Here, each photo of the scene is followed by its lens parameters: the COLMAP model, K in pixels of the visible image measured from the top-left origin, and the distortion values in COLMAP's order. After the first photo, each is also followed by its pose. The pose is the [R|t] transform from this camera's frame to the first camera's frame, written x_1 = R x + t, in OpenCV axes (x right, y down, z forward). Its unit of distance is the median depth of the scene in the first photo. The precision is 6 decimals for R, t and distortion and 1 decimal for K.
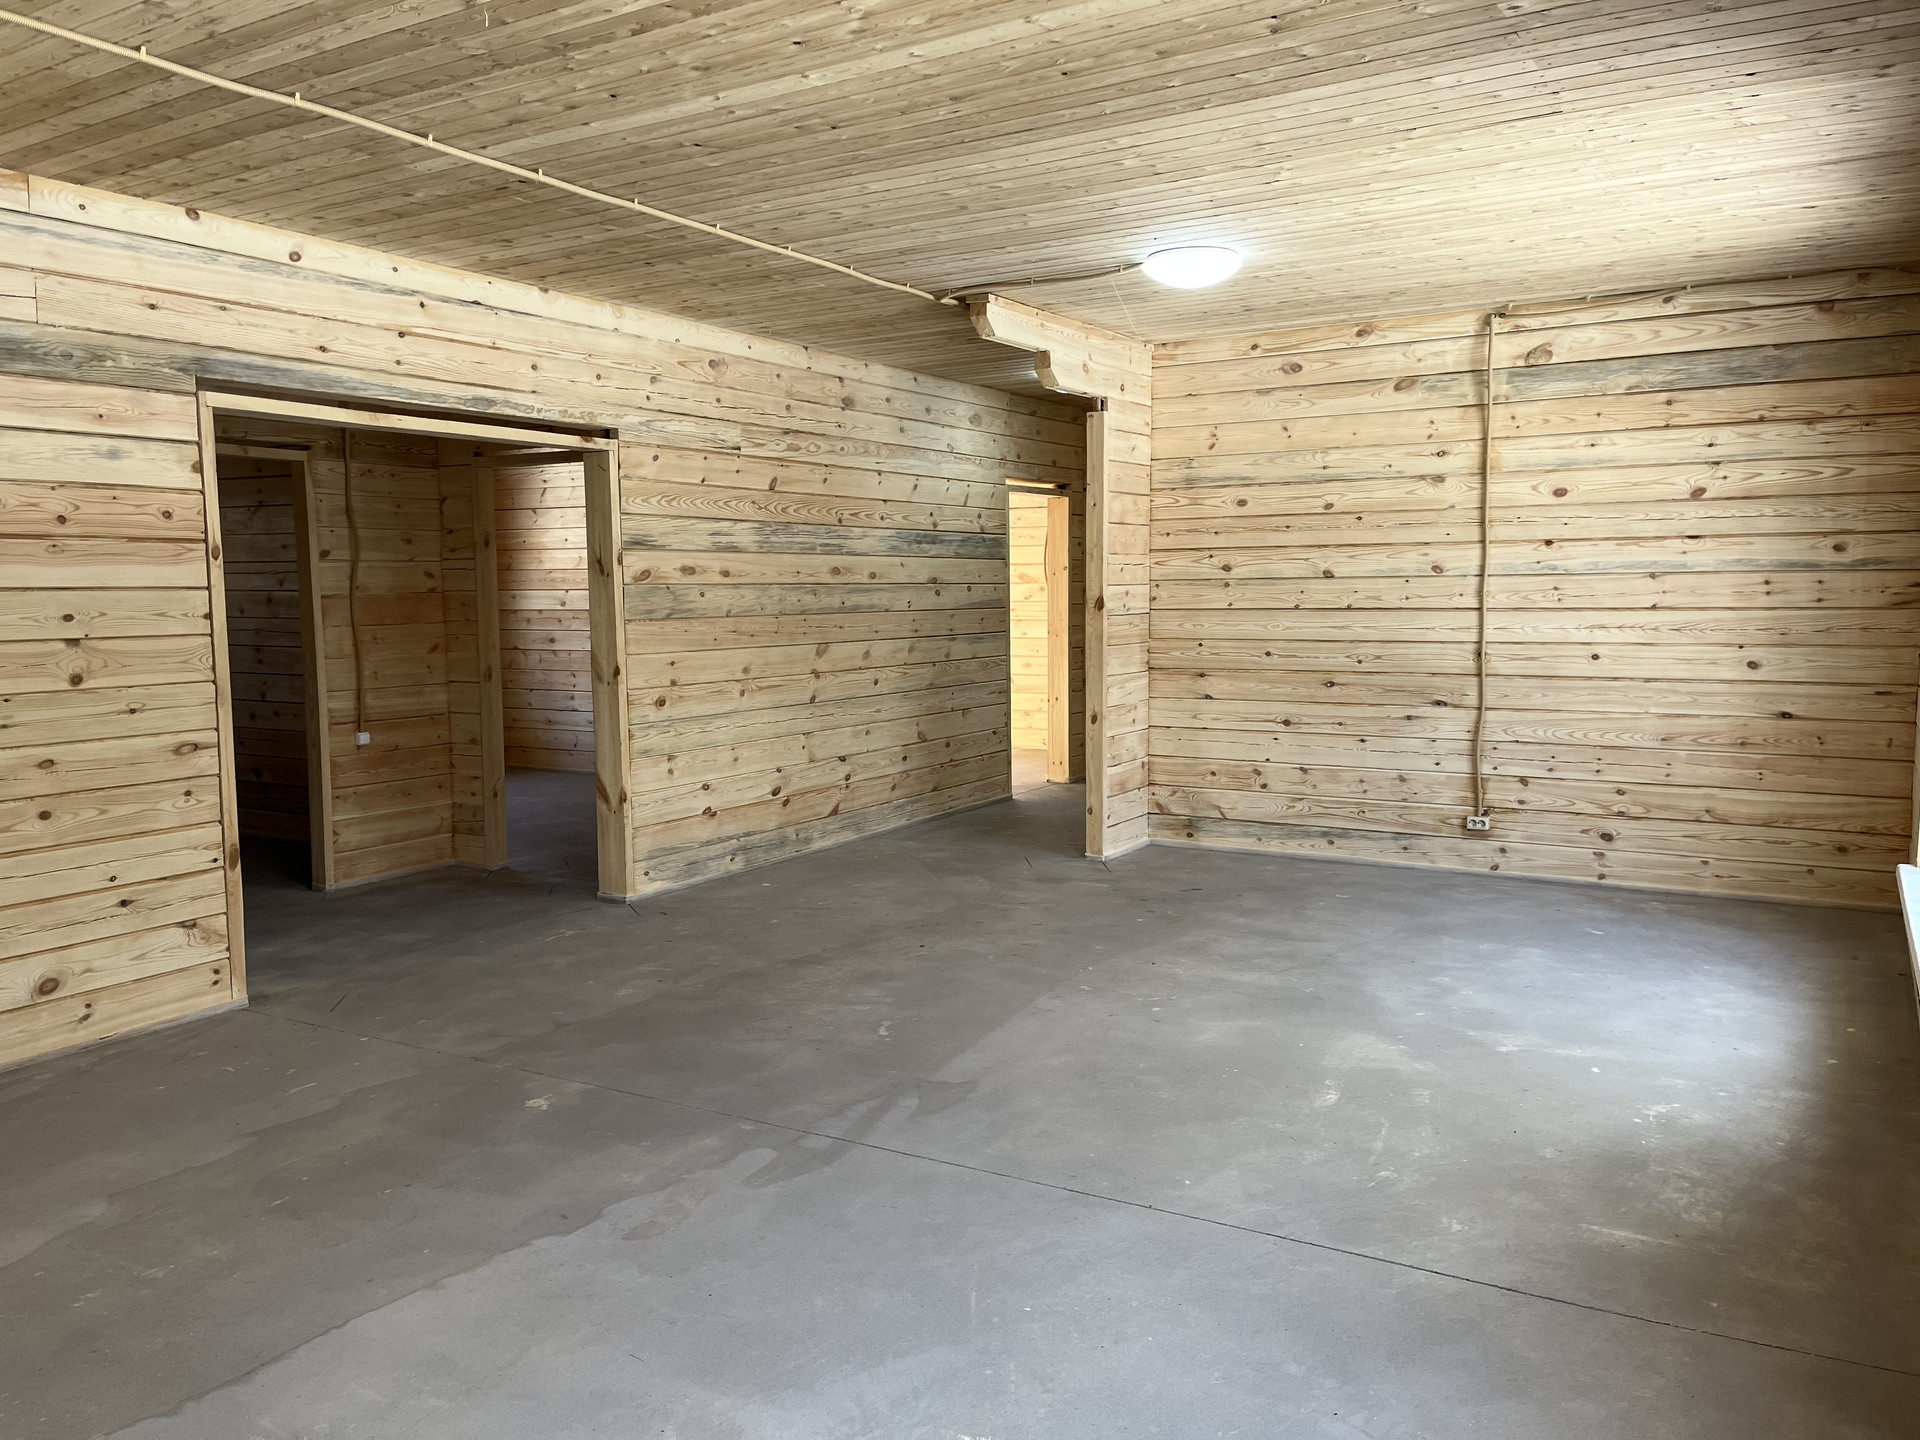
lens RADIAL K [[1440.0, 0, 960.0], [0, 1440.0, 720.0], [0, 0, 1]] dist [0.004722, -0.003296]
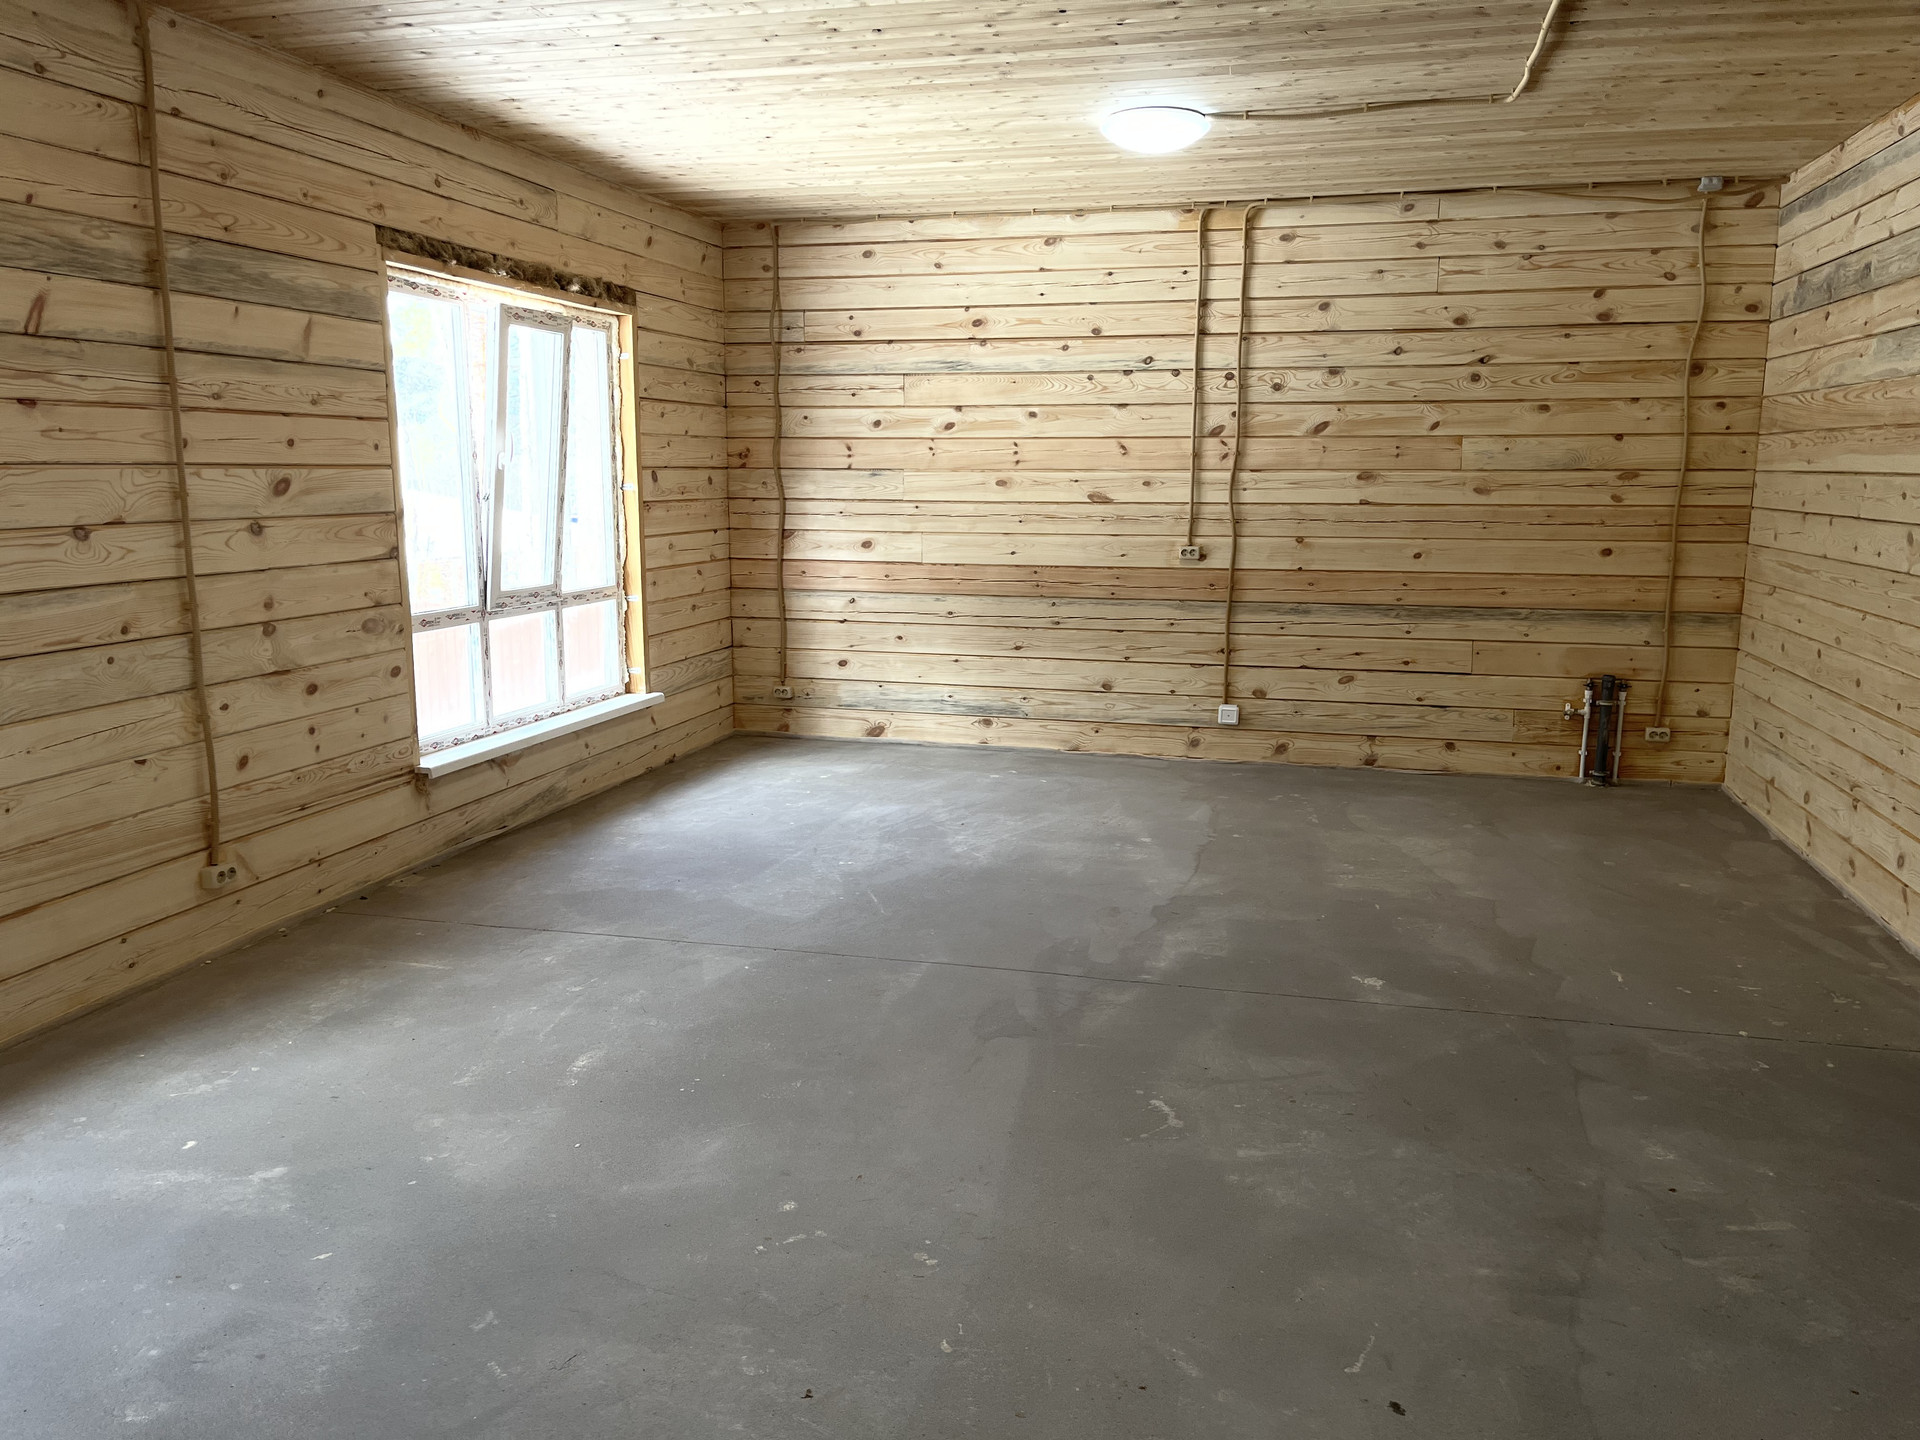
lens RADIAL K [[1451.6, 0, 947.5], [0, 1451.6, 720.6], [0, 0, 1]] dist [0.067186, -0.083396]
pose [[-0.961858, 0.050325, -0.268879, 0.163873], [-0.021863, 0.965644, 0.258947, -0.108432], [0.272673, 0.254949, -0.927713, 1.109643]]
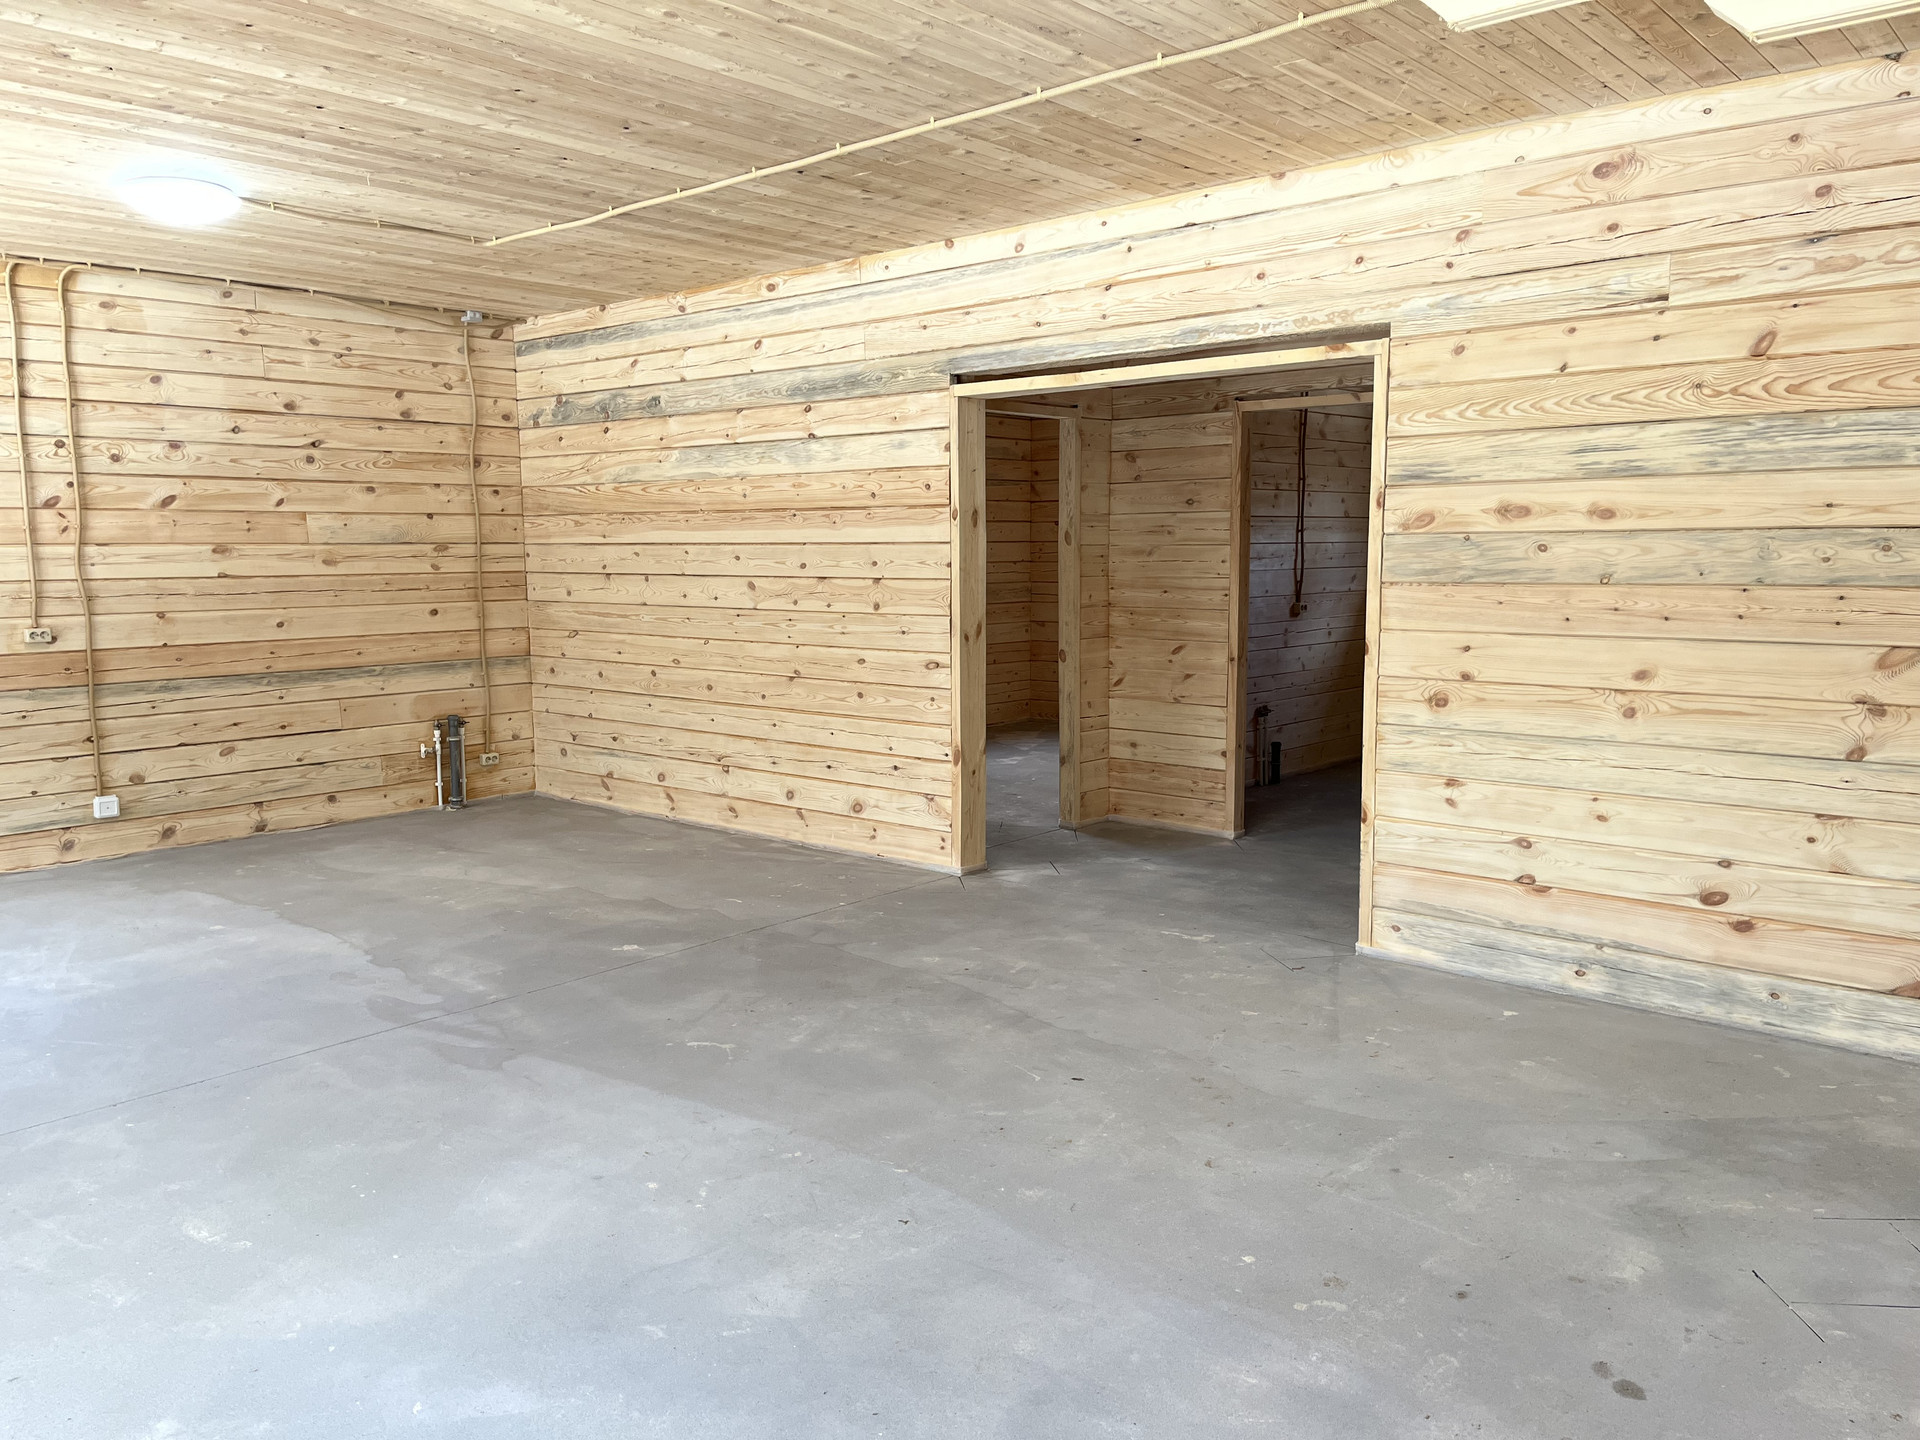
lens RADIAL K [[1451.6, 0, 947.5], [0, 1451.6, 720.6], [0, 0, 1]] dist [0.067186, -0.083396]
pose [[-0.189385, 0.126286, -0.973748, 0.539207], [-0.080930, 0.986313, 0.143656, -0.086768], [0.978562, 0.106011, -0.176573, 0.895461]]
